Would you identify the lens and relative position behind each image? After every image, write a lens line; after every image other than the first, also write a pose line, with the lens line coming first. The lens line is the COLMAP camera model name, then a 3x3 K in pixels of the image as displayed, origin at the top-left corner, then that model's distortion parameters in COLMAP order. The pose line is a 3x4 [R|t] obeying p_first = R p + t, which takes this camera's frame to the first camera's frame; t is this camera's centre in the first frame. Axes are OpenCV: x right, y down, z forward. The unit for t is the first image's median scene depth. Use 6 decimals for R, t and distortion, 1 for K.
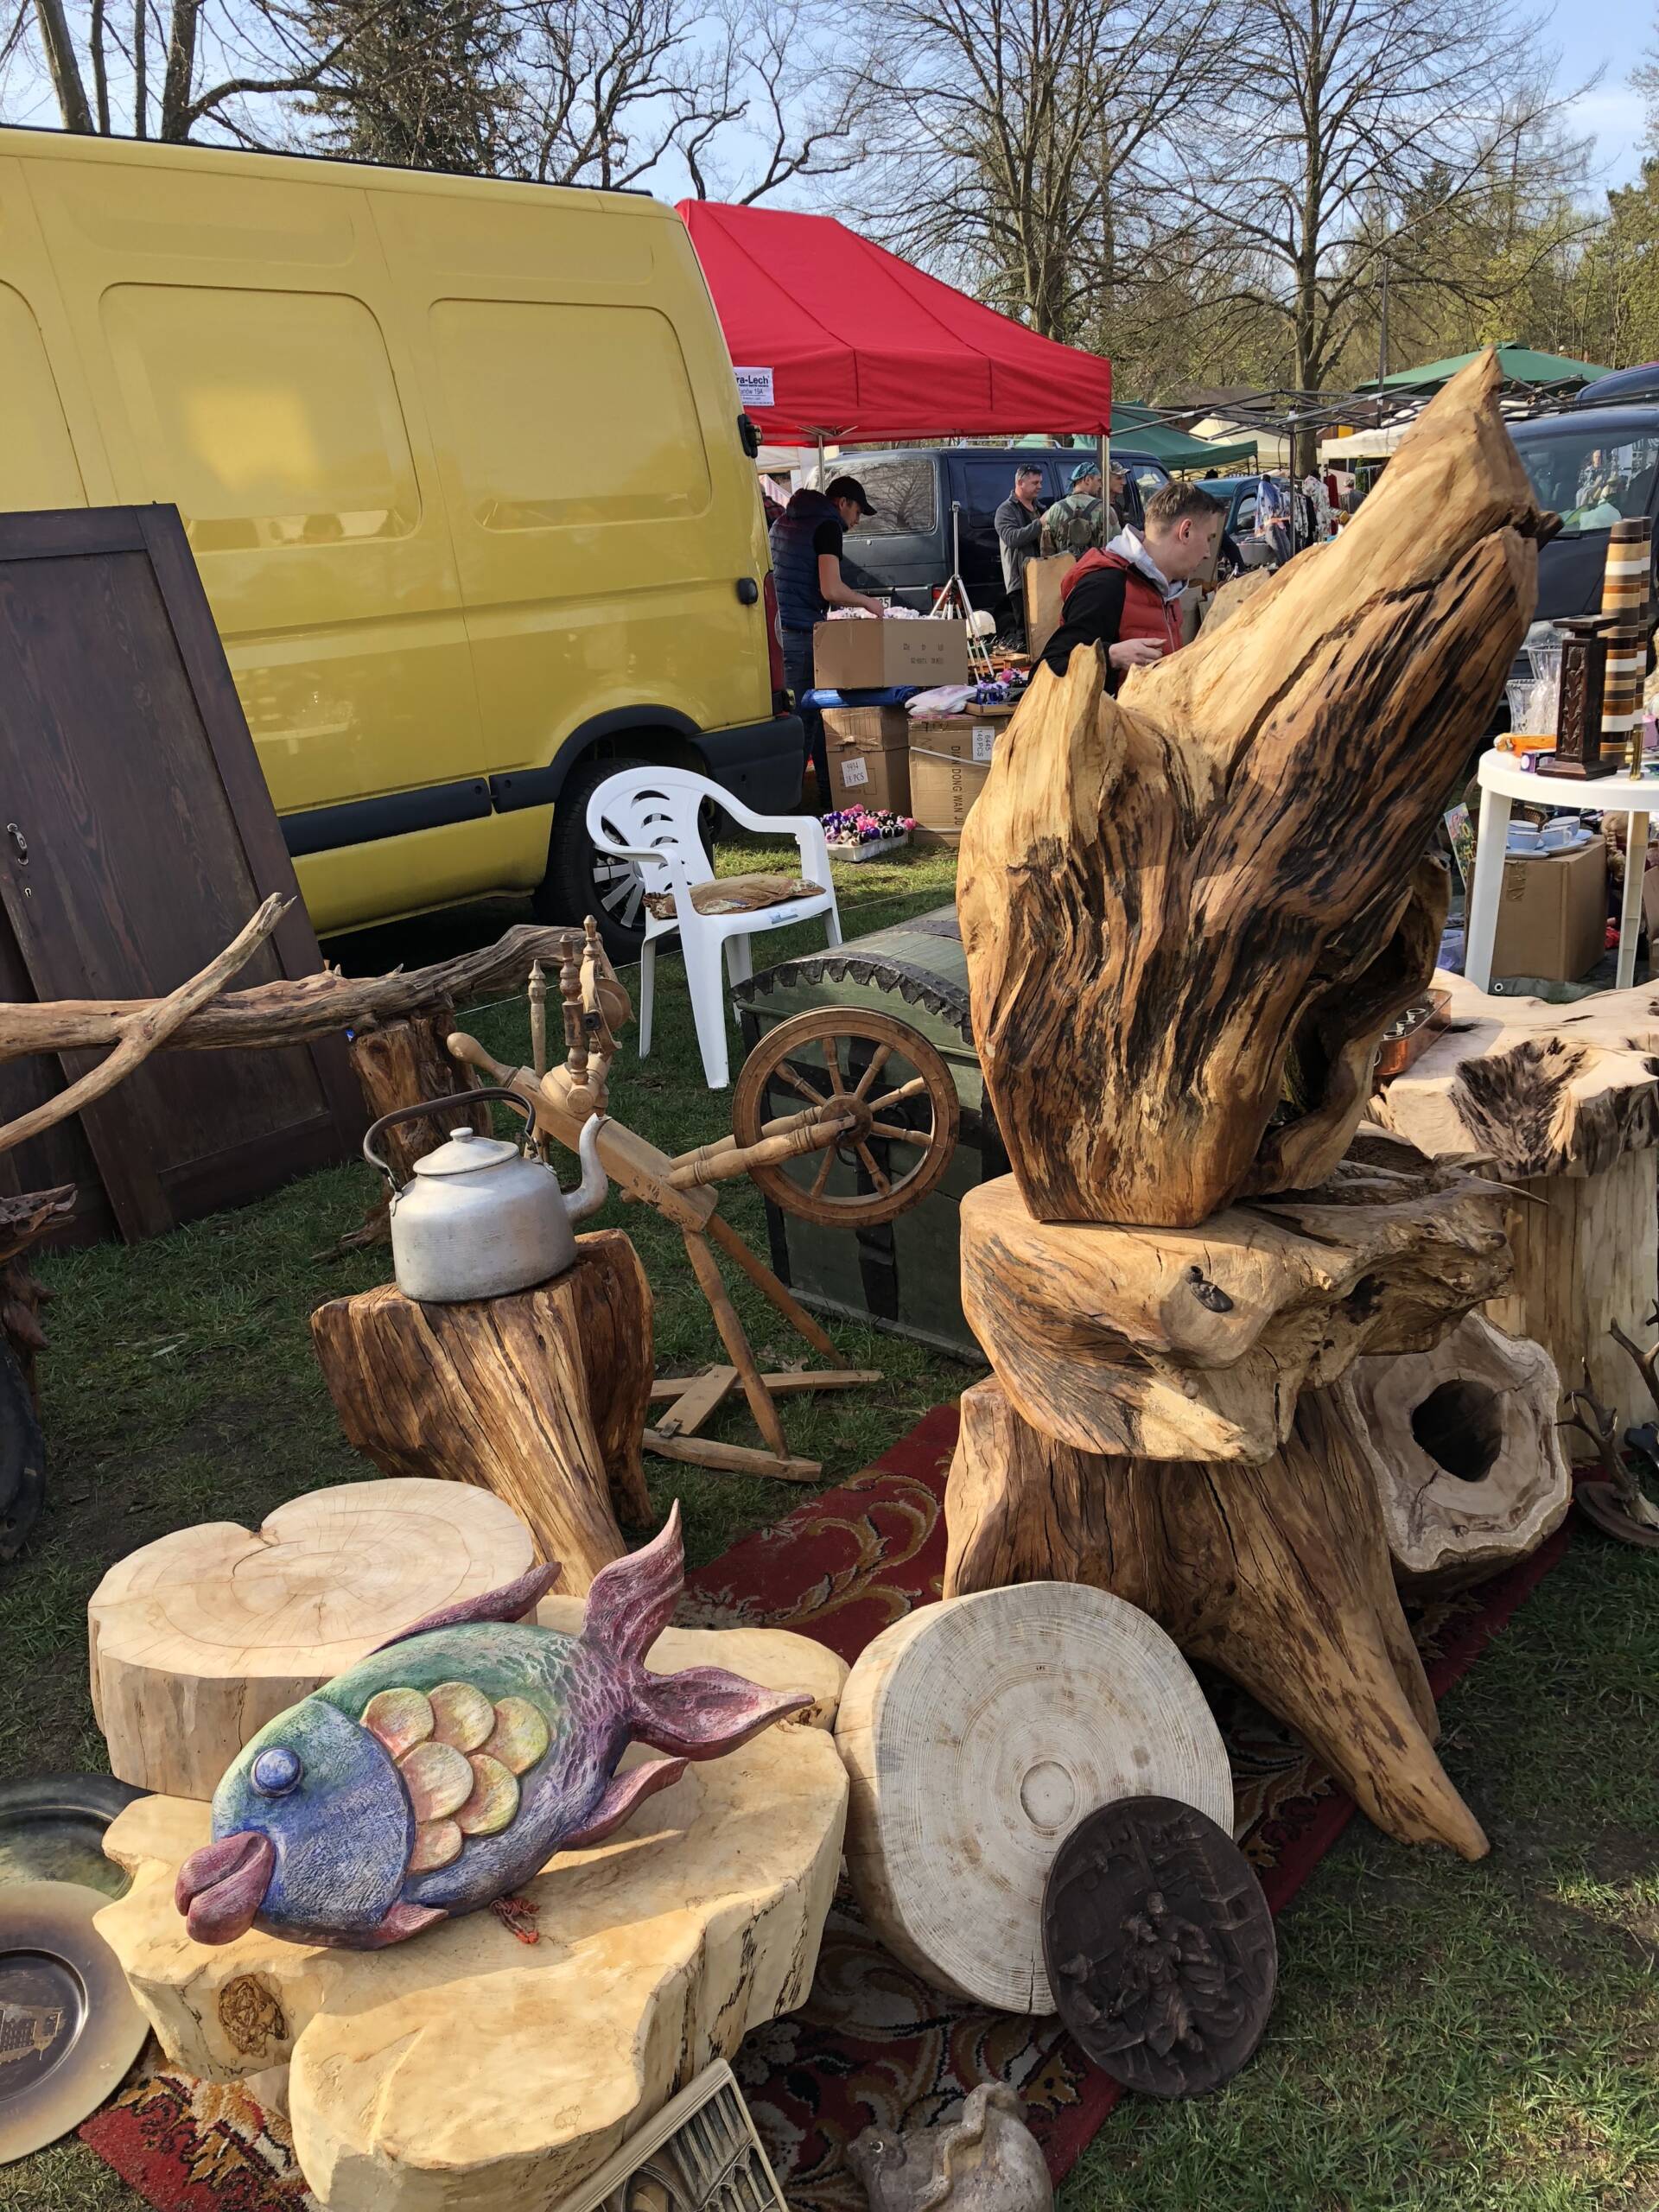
lens RADIAL K [[1798.1, 0, 835.6], [0, 1798.1, 1111.2], [0, 0, 1]] dist [0.031517, -0.020342]
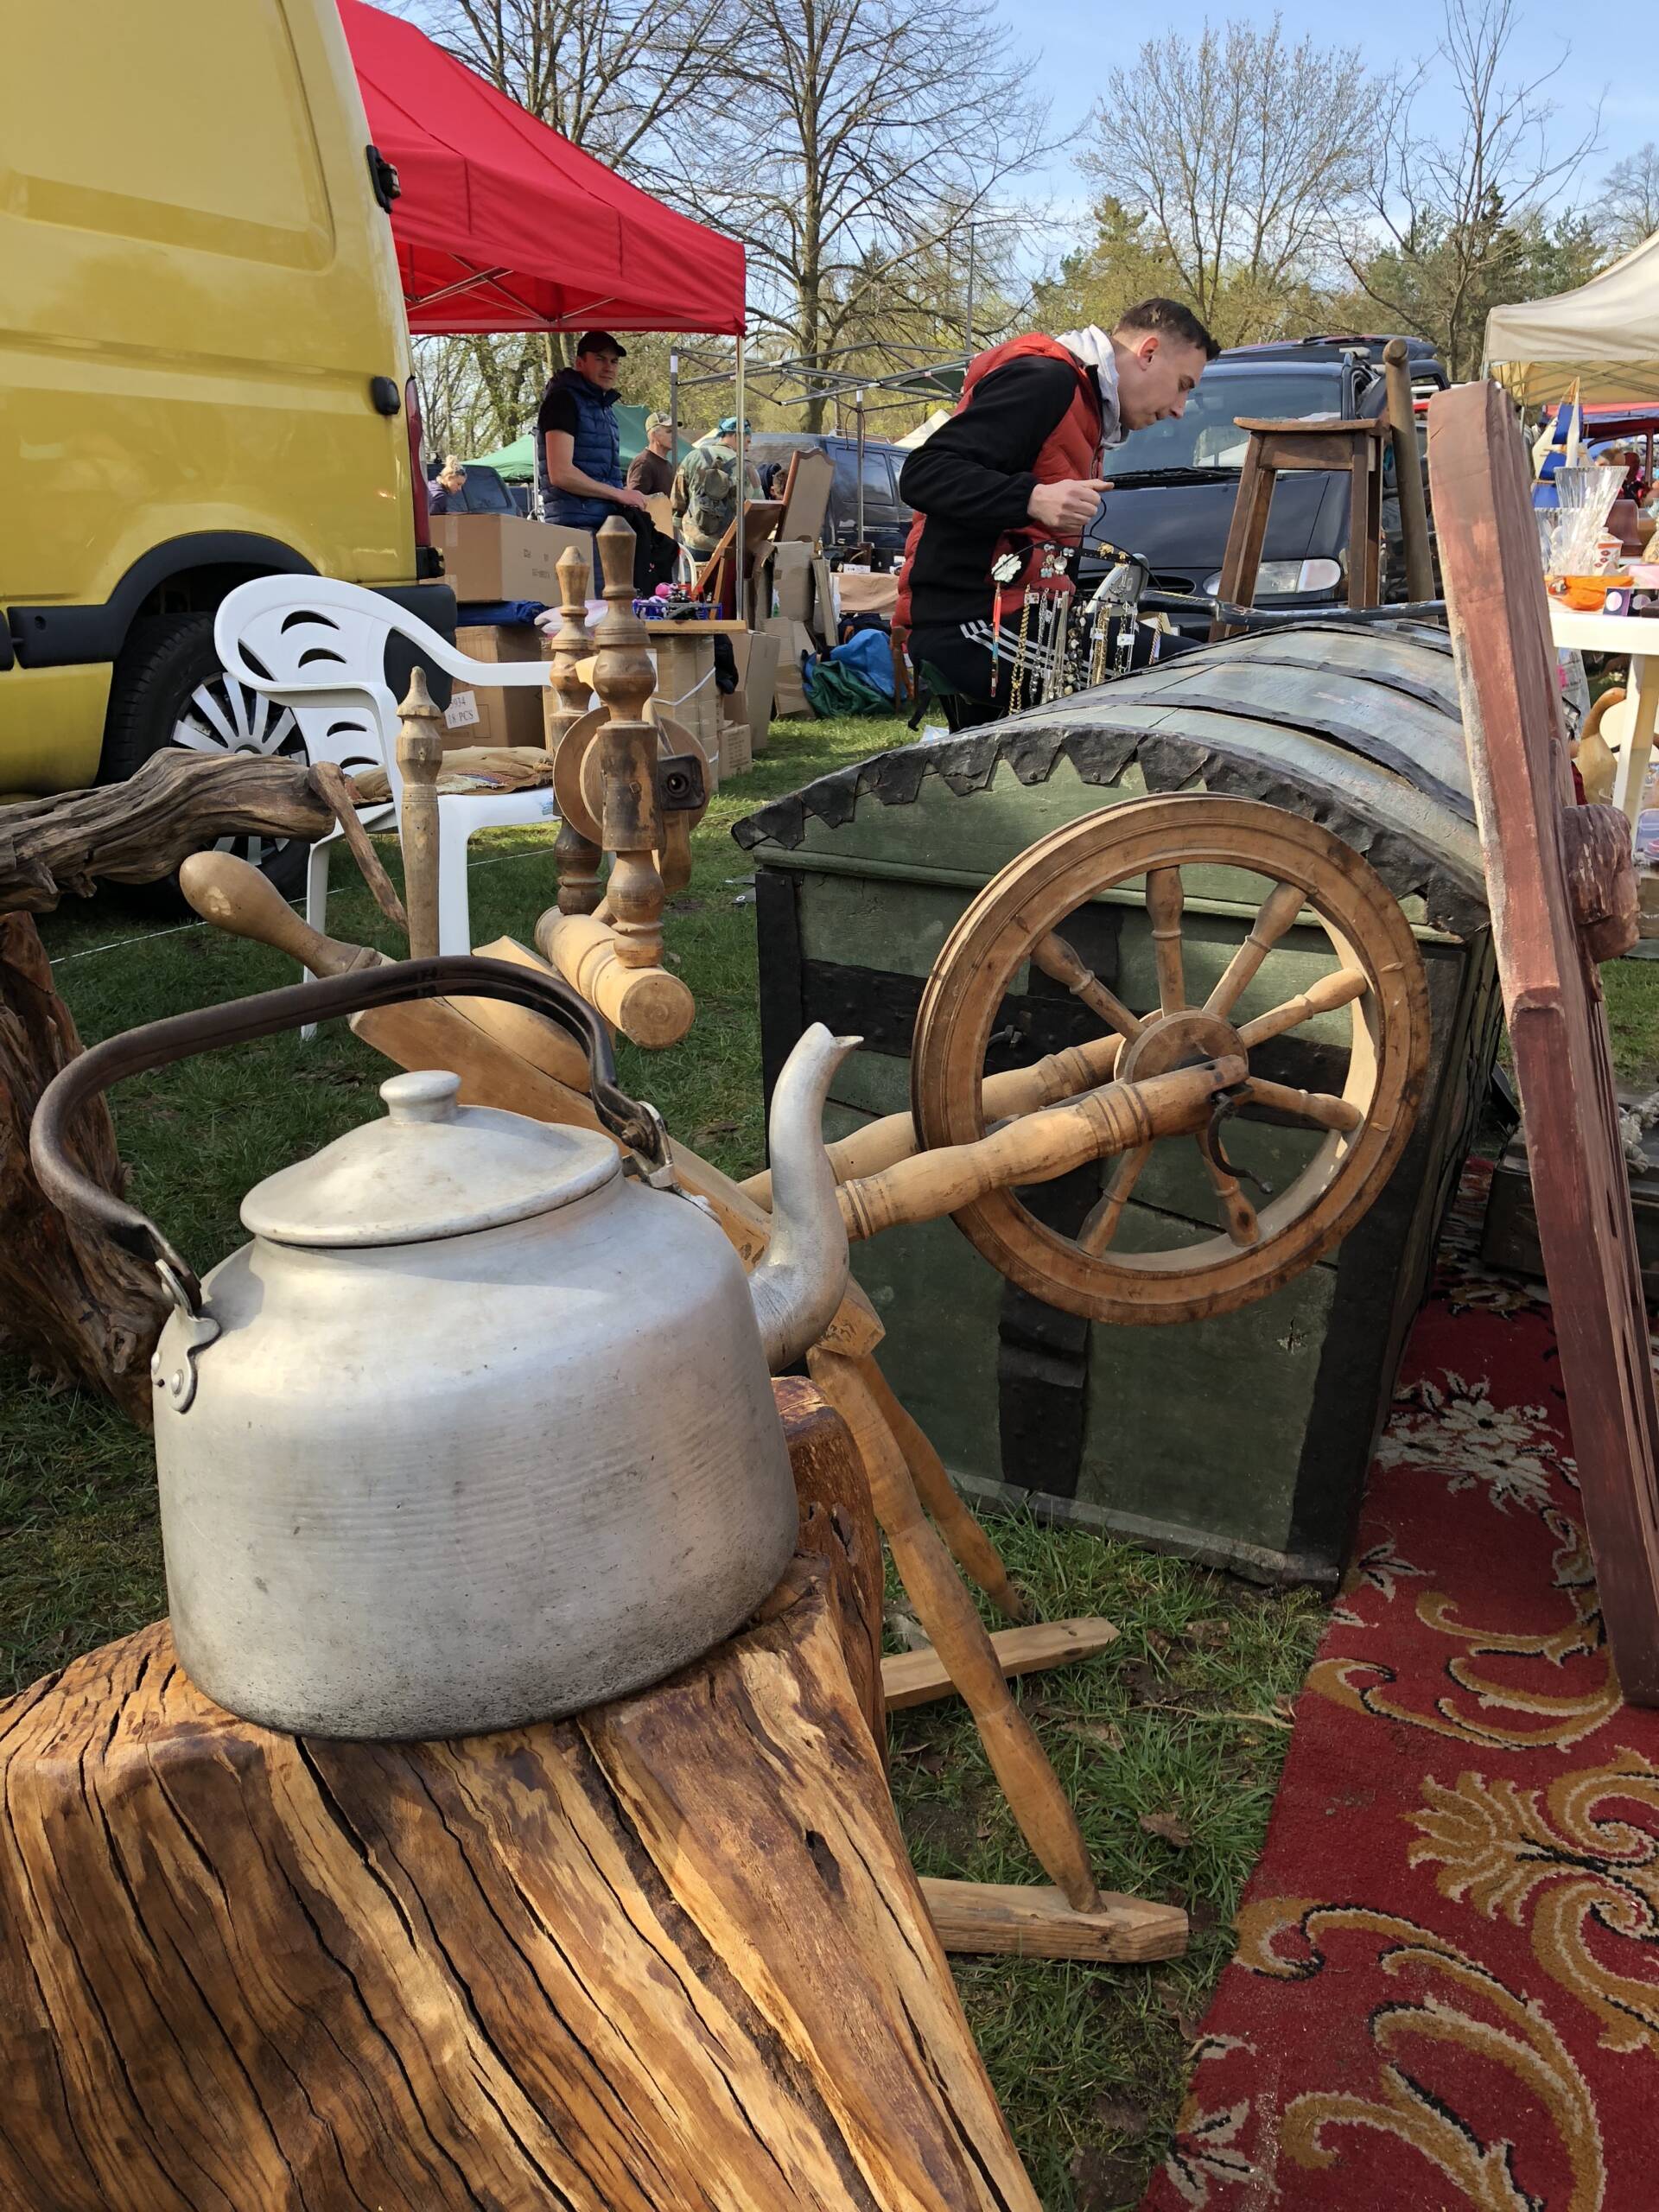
lens RADIAL K [[1798.1, 0, 829.8], [0, 1798.1, 1101.1], [0, 0, 1]] dist [0.031517, -0.020342]
pose [[0.958959, -0.021847, 0.282703, -0.172168], [0.029217, 0.999334, -0.021881, 0.016889], [-0.282036, 0.029243, 0.958958, 0.544318]]
